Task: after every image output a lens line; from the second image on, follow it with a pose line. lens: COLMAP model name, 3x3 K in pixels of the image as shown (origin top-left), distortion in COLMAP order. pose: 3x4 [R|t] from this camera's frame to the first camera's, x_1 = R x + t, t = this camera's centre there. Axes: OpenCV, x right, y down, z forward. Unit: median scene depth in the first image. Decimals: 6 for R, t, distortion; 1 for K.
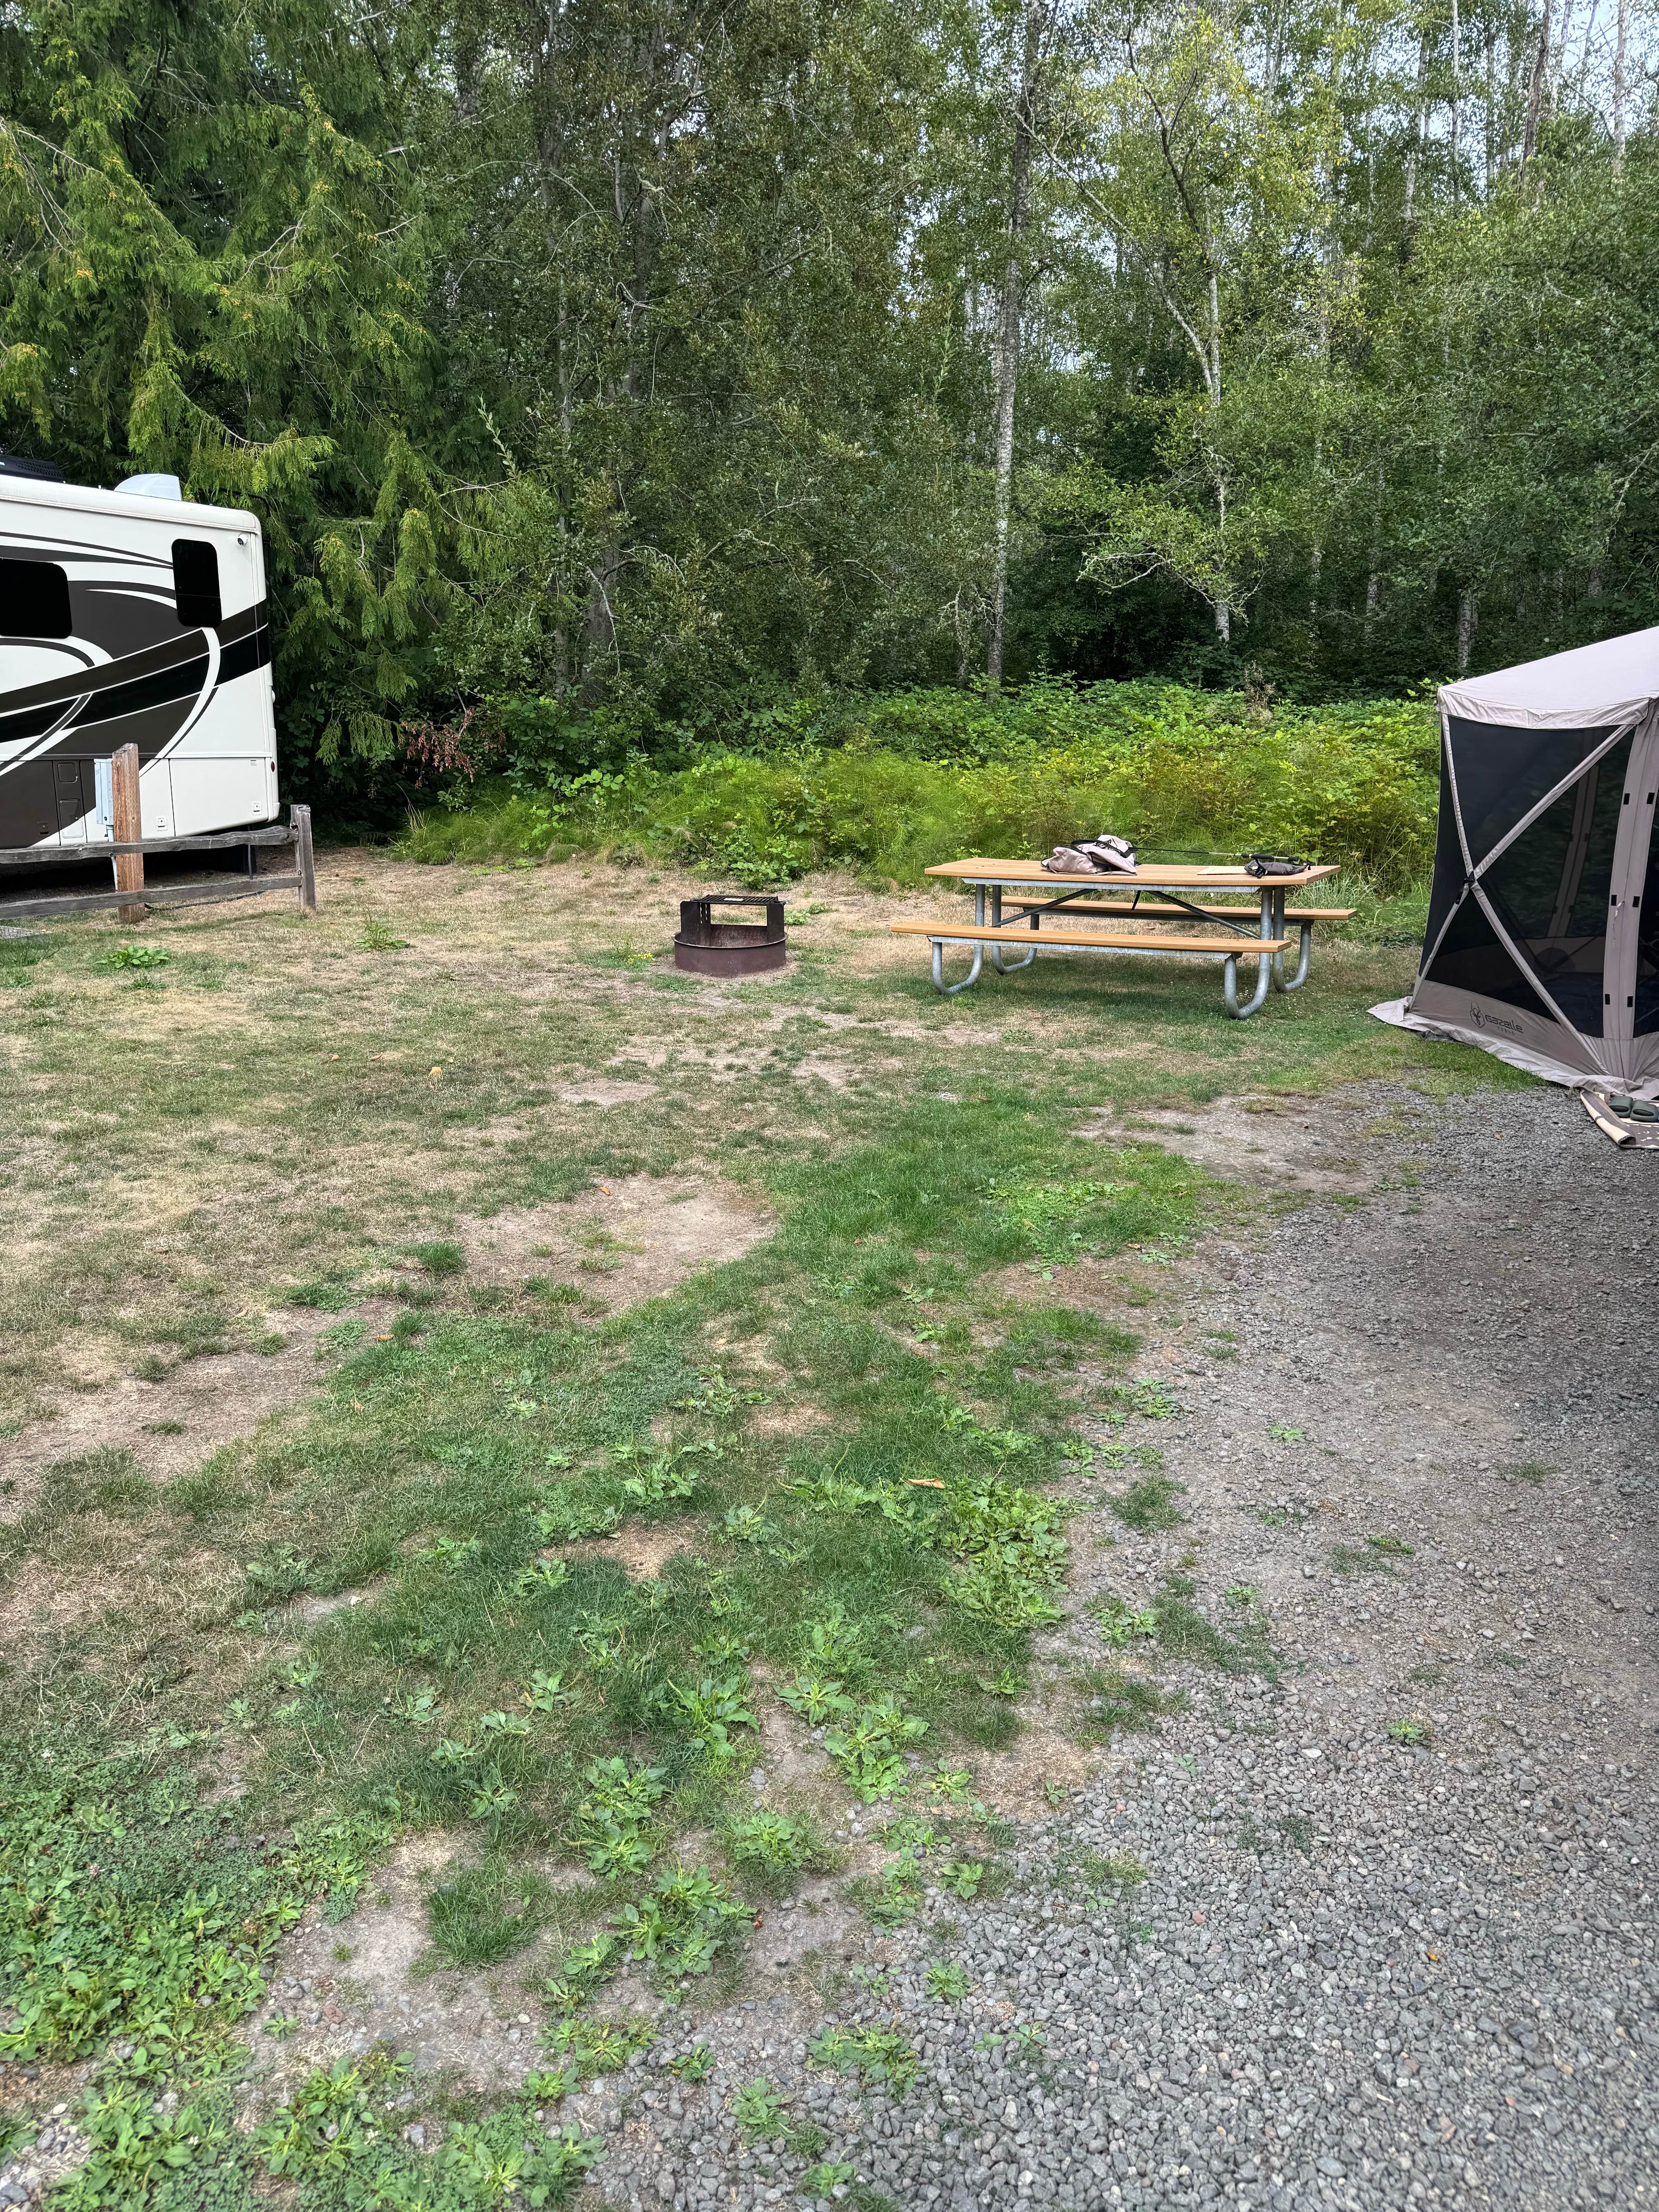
lens RADIAL K [[1503.3, 0, 829.5], [0, 1503.3, 1106.0], [0, 0, 1]] dist [0.036965, -0.000140]
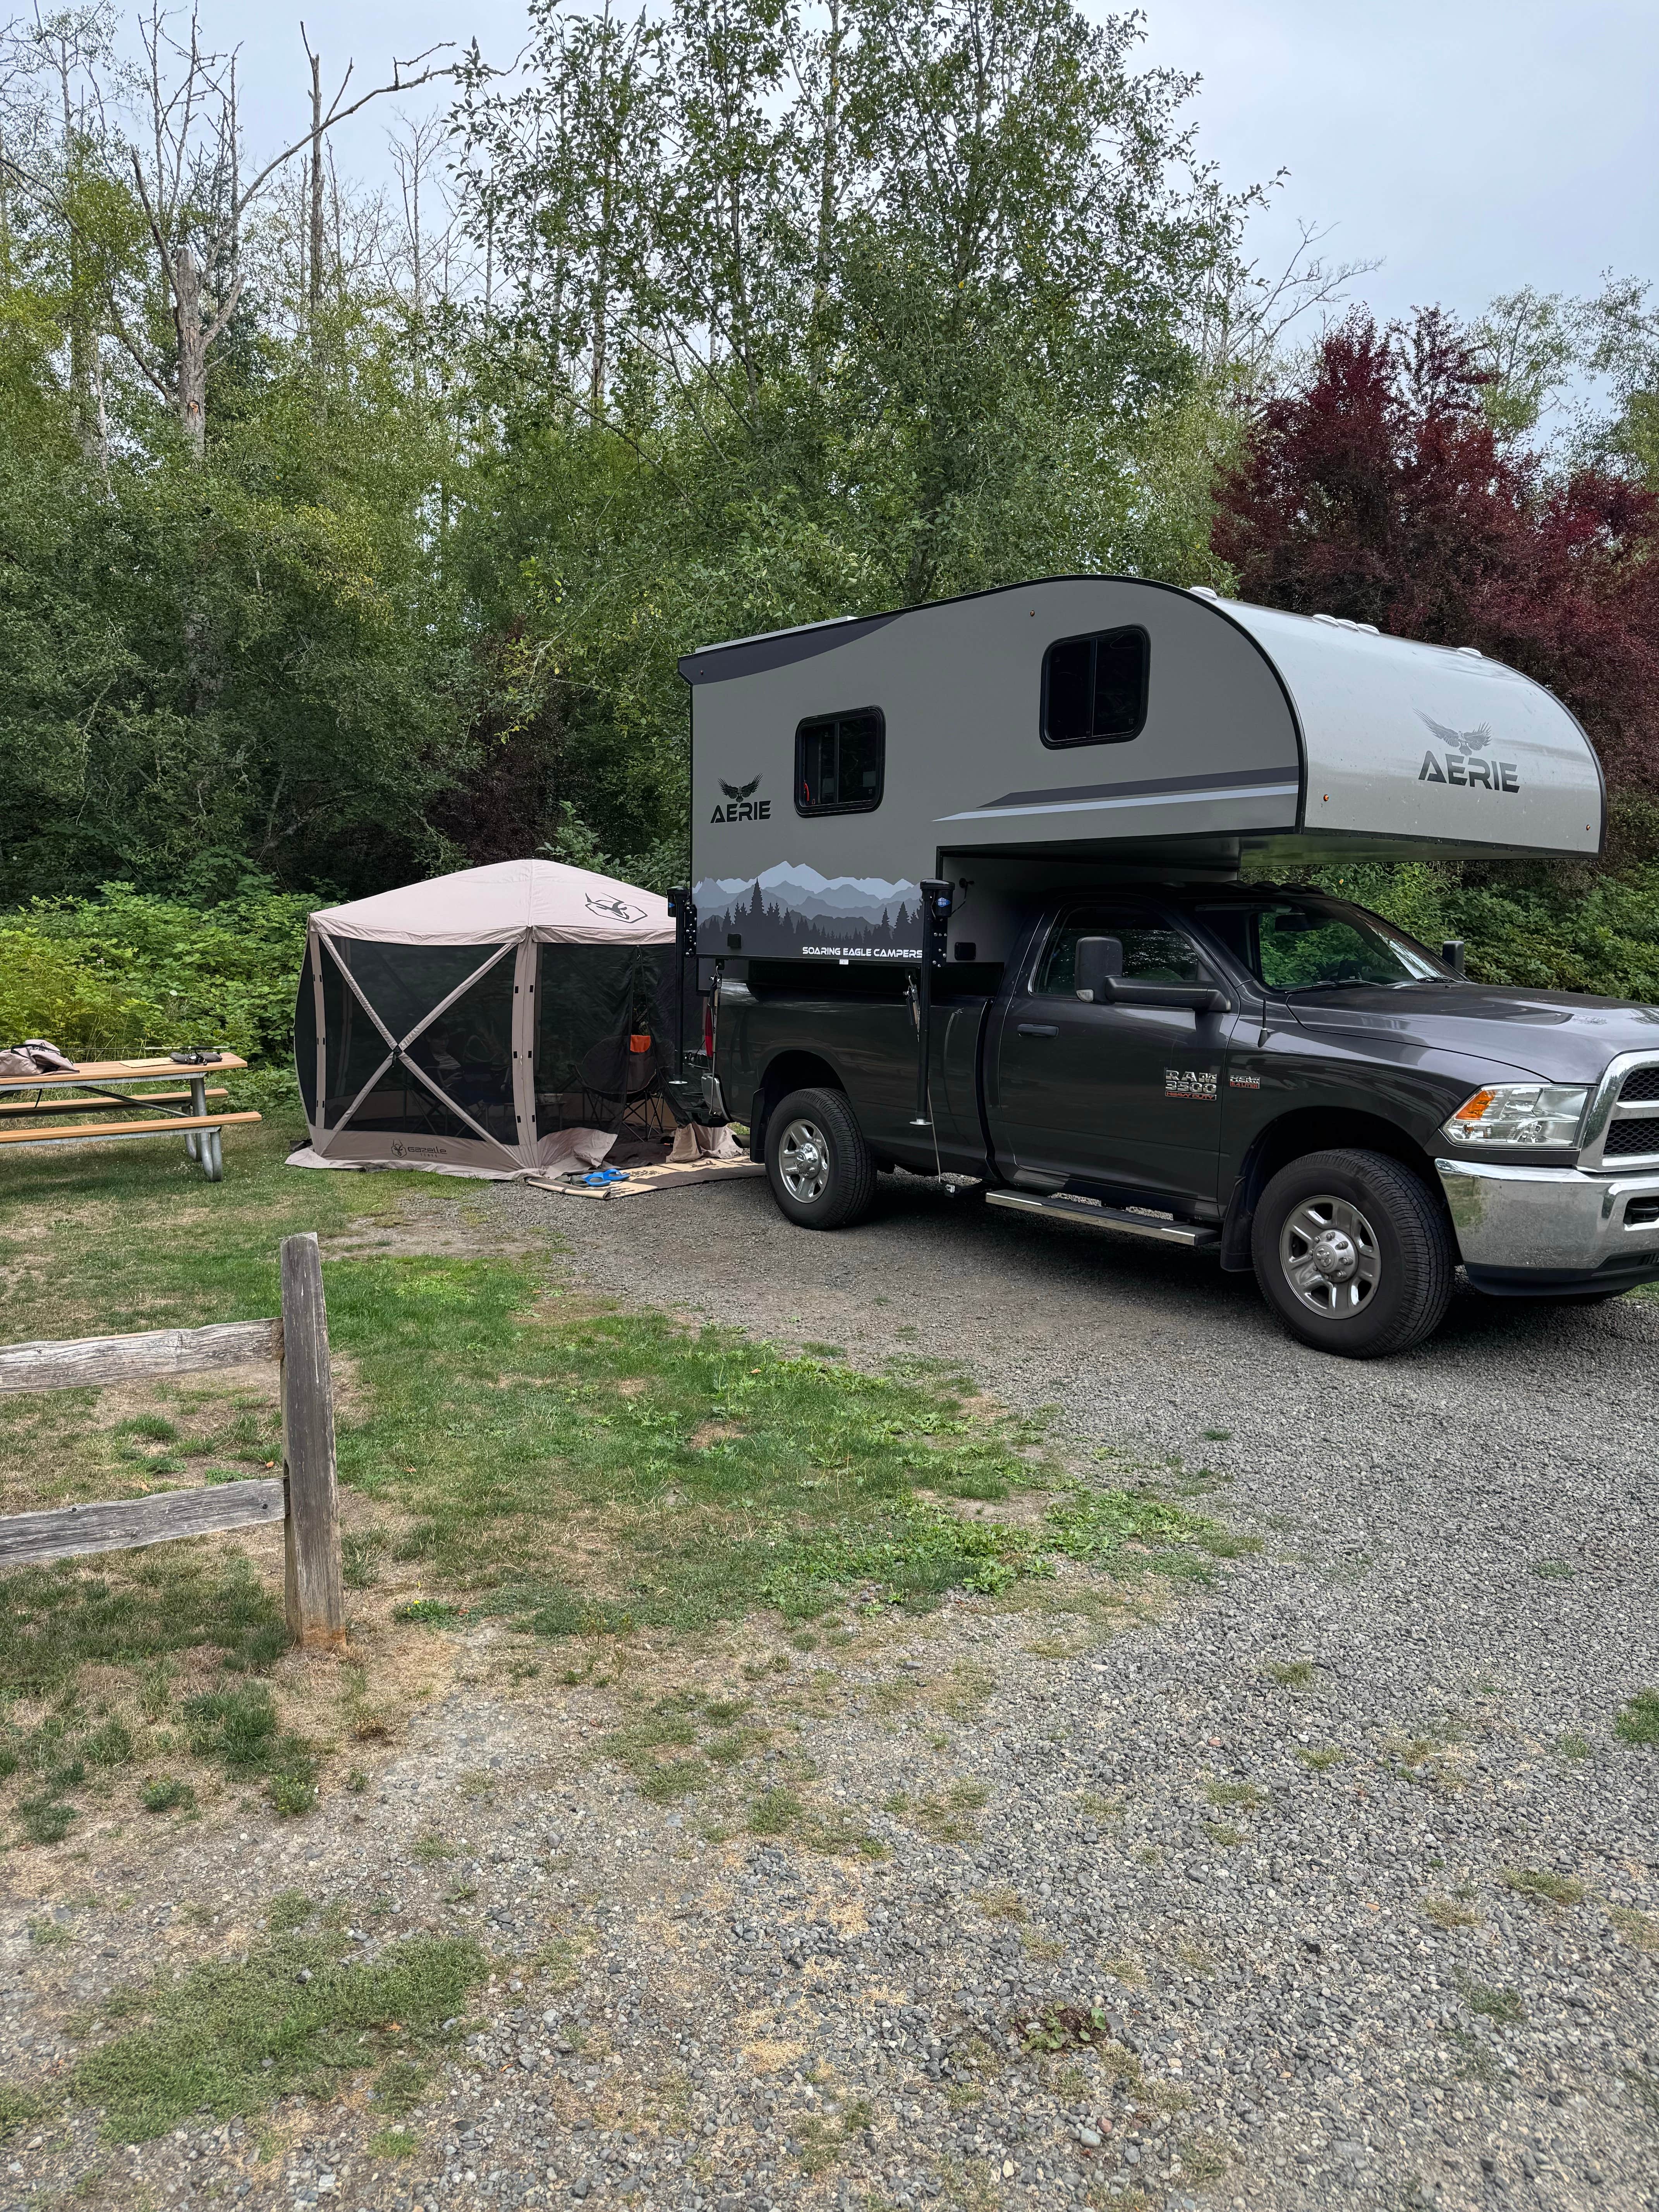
lens RADIAL K [[1503.3, 0, 829.5], [0, 1503.3, 1106.0], [0, 0, 1]] dist [0.036965, -0.000140]
pose [[0.462863, -0.096361, 0.881177, -0.656848], [0.213585, 0.976910, -0.005362, -0.009601], [-0.860313, 0.190688, 0.472757, 0.022046]]
